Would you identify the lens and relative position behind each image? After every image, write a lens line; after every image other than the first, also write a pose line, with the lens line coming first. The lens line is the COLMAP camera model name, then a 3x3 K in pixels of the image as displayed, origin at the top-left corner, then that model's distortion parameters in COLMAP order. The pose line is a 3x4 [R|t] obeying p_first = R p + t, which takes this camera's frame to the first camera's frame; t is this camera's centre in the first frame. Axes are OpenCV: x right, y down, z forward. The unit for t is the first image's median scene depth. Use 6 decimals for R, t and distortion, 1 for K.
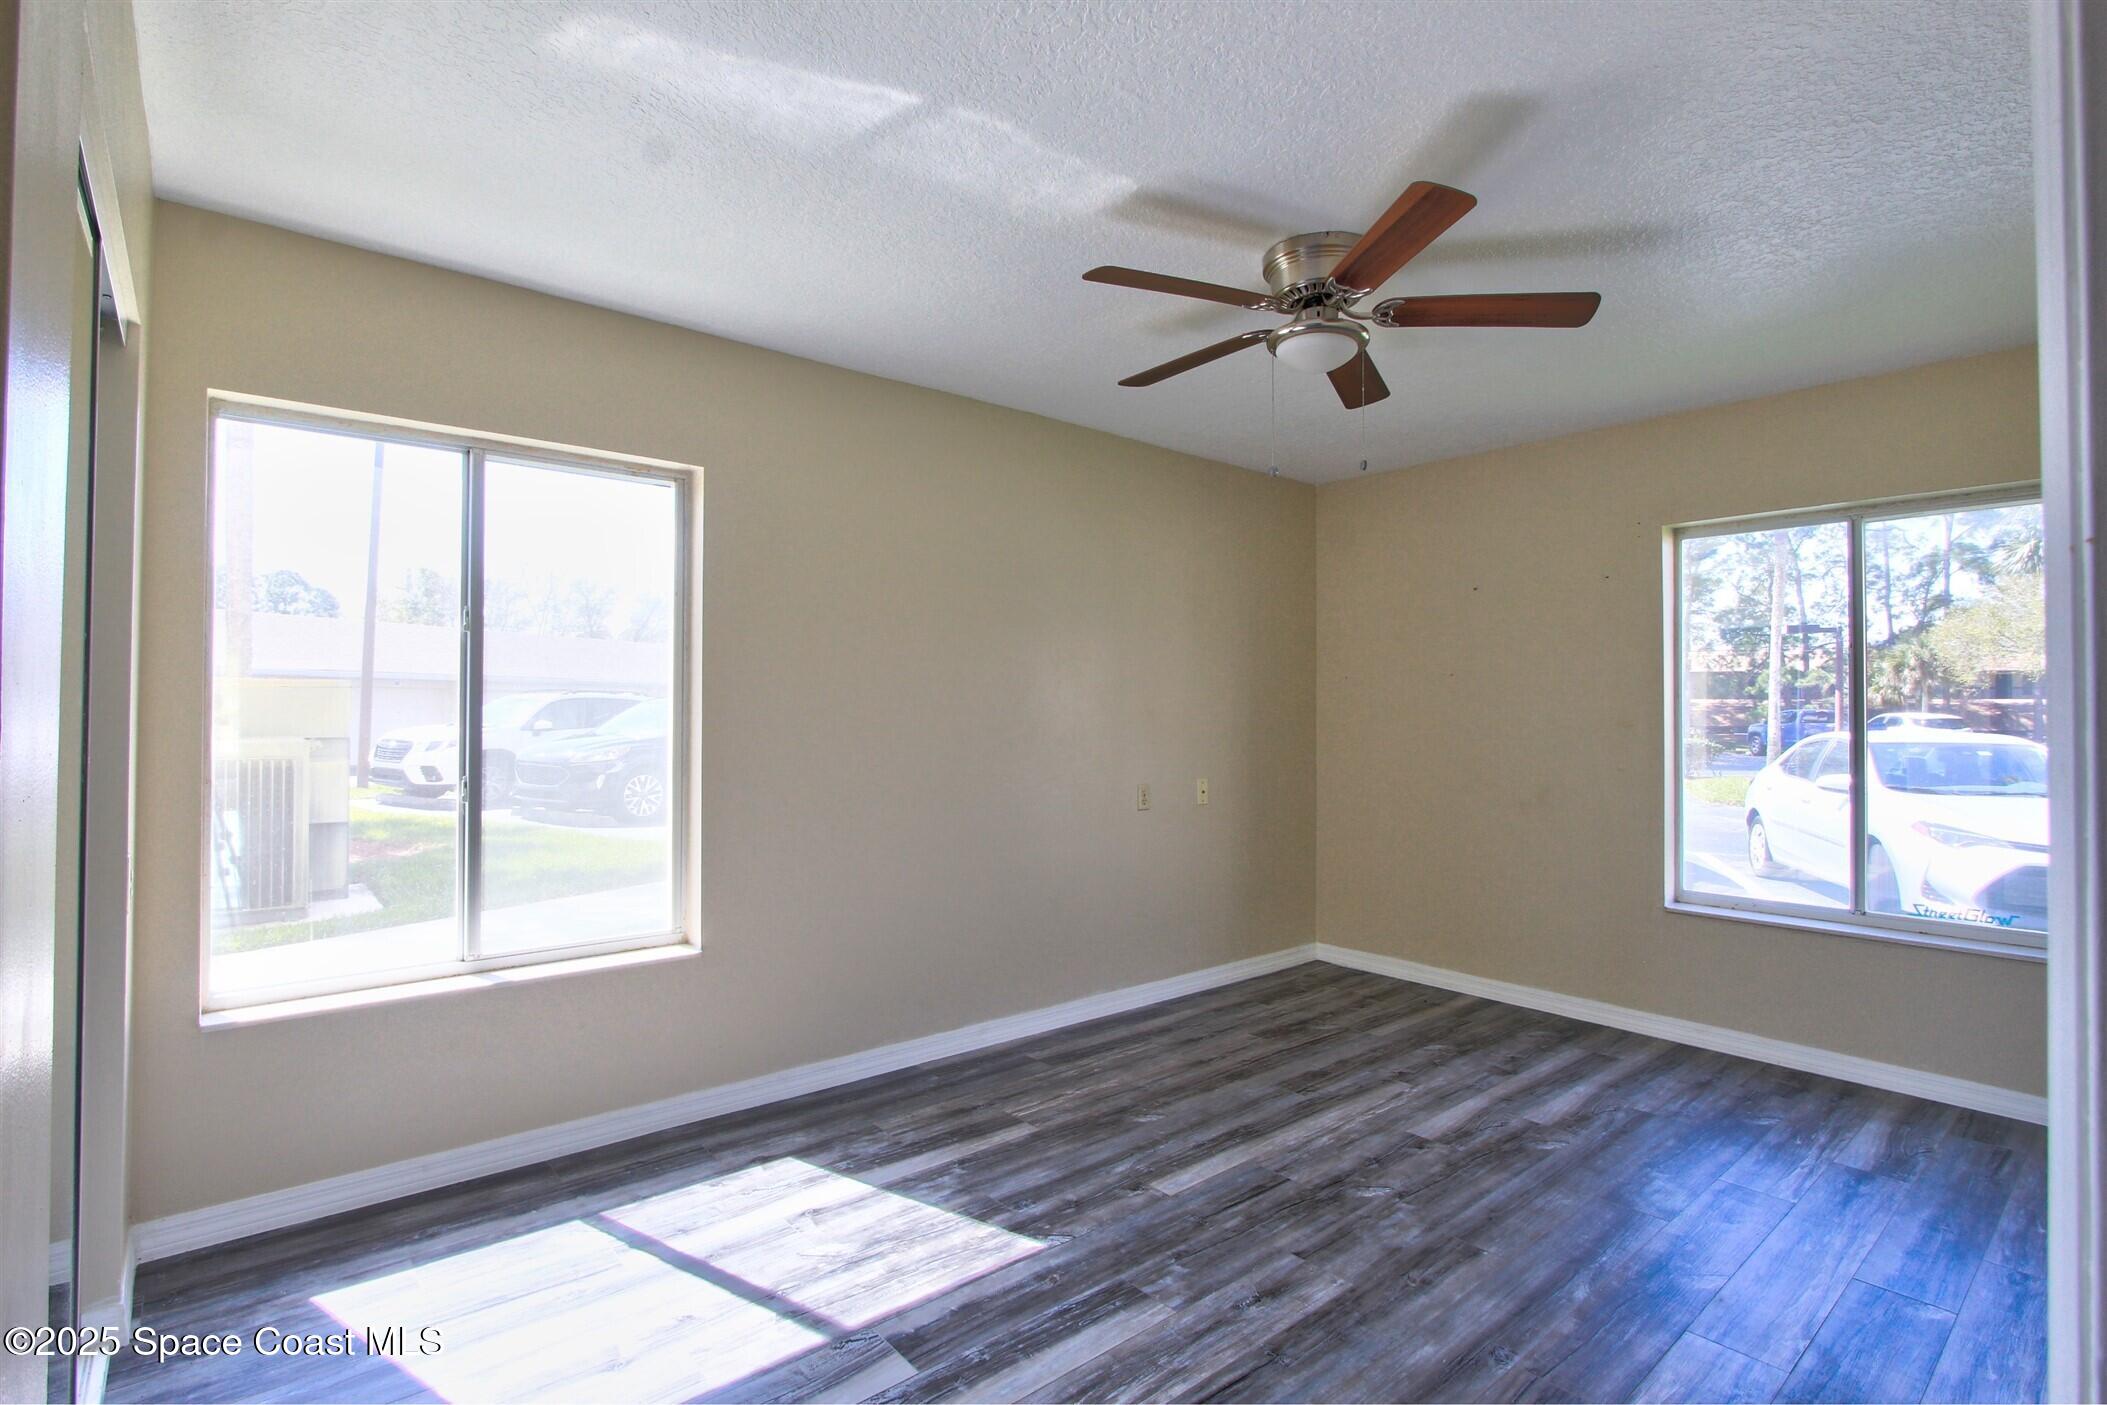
lens RADIAL K [[1015.8, 0, 1049.7], [0, 1015.8, 696.3], [0, 0, 1]] dist [-0.014533, 0.001048]
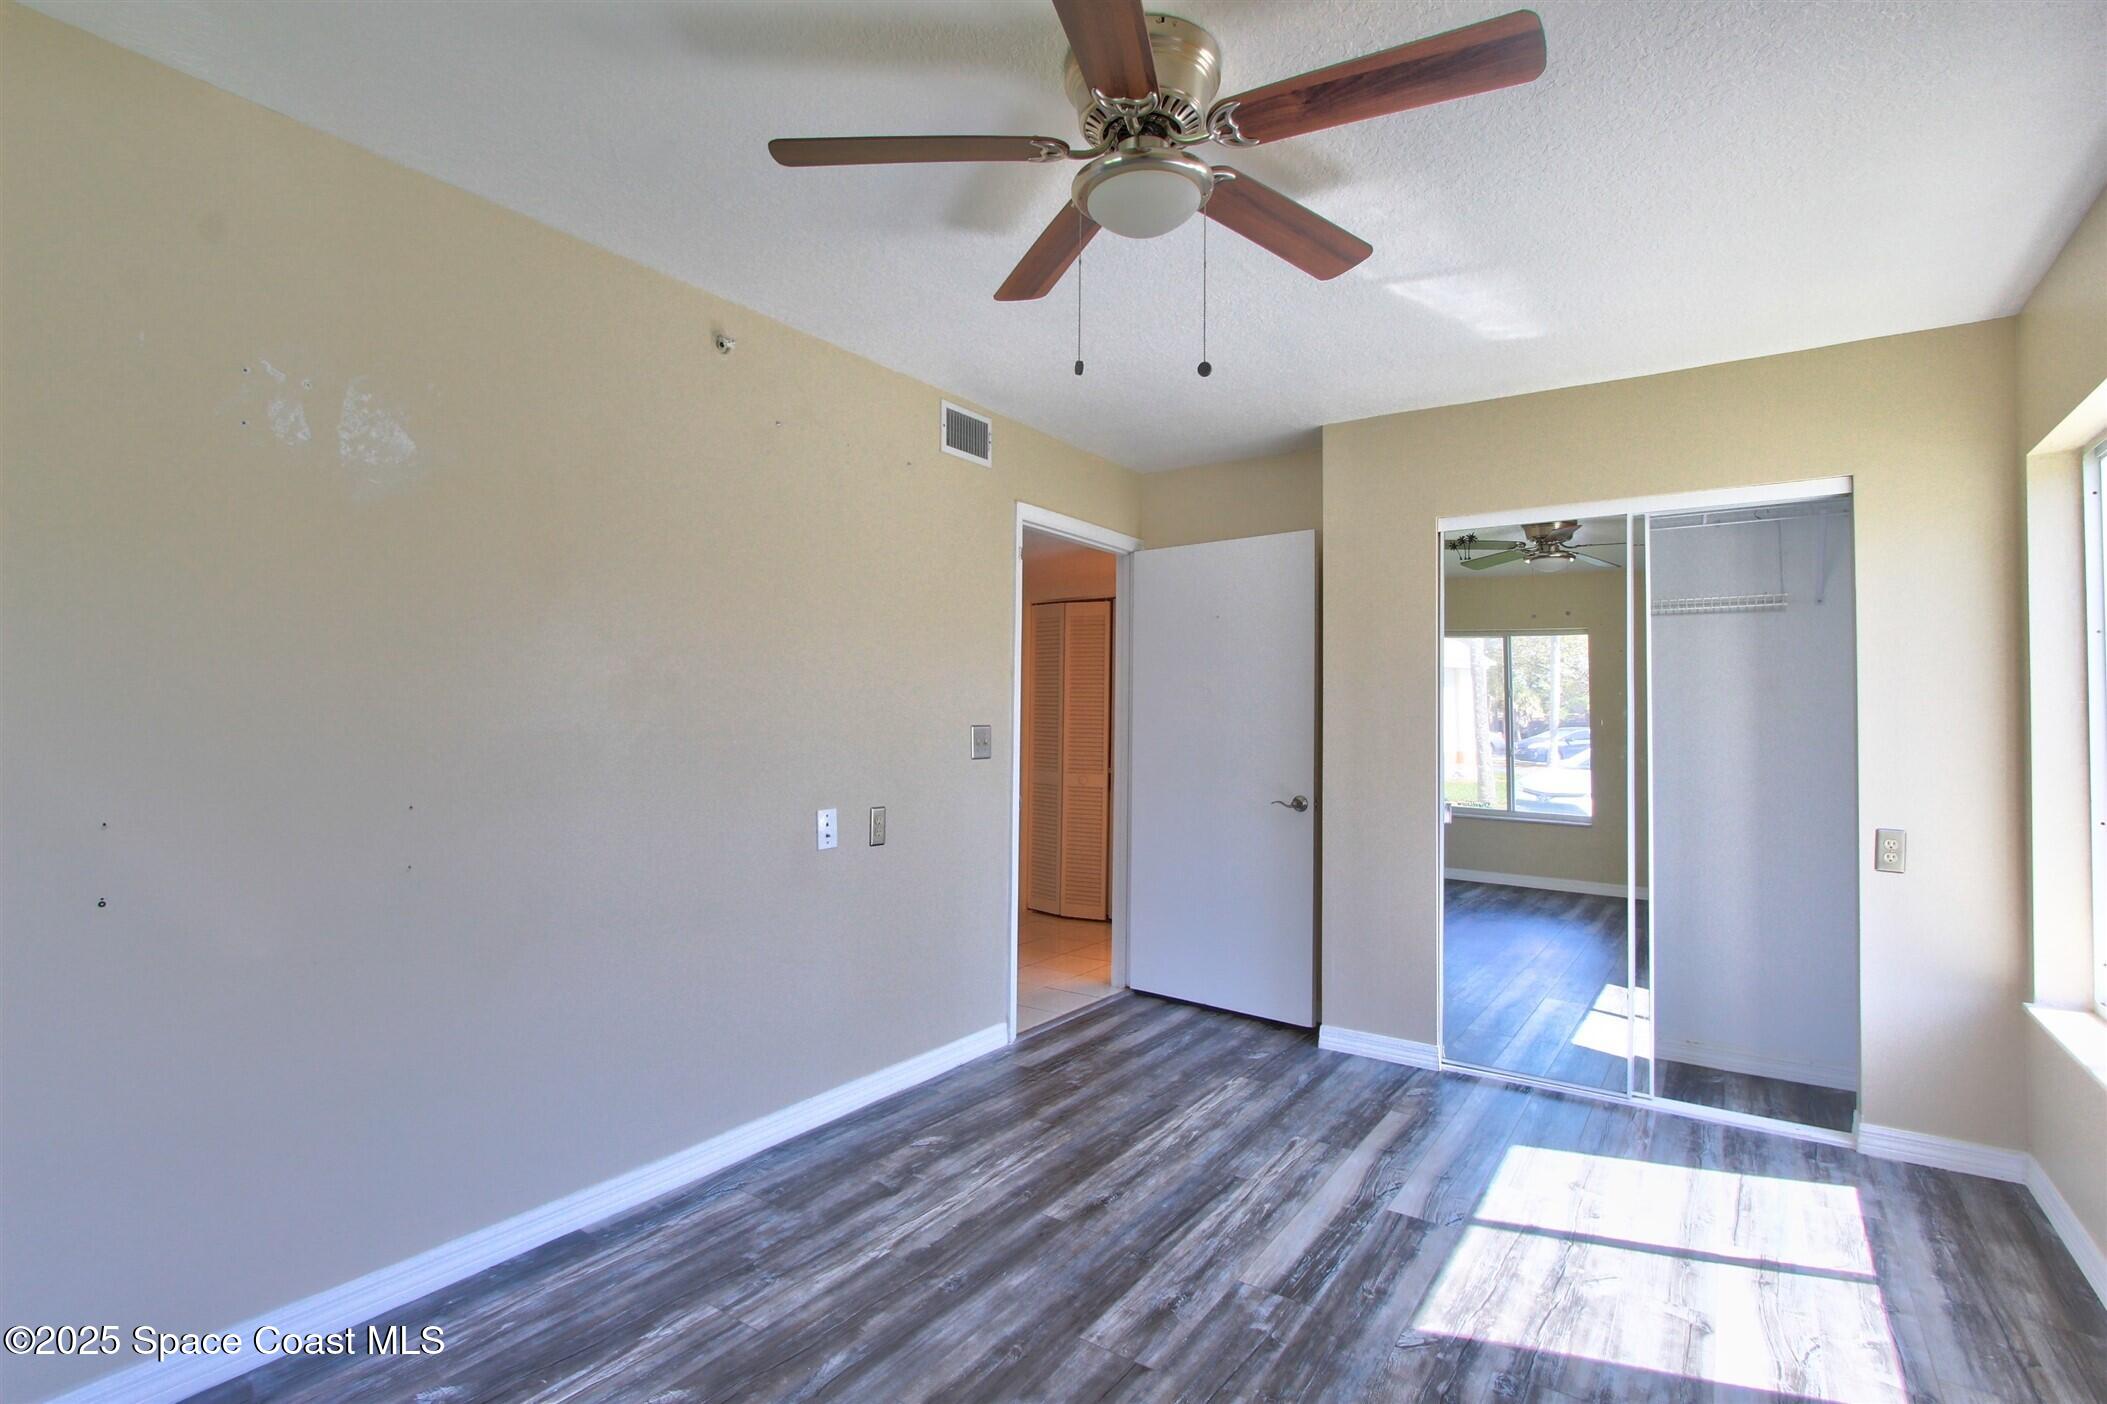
lens RADIAL K [[1015.8, 0, 1049.7], [0, 1015.8, 695.8], [0, 0, 1]] dist [-0.014533, 0.001048]
pose [[-0.966296, -0.024117, -0.256302, 0.585612], [-0.014531, 0.999125, -0.039230, 0.033383], [0.257024, -0.034184, -0.965800, 1.930164]]
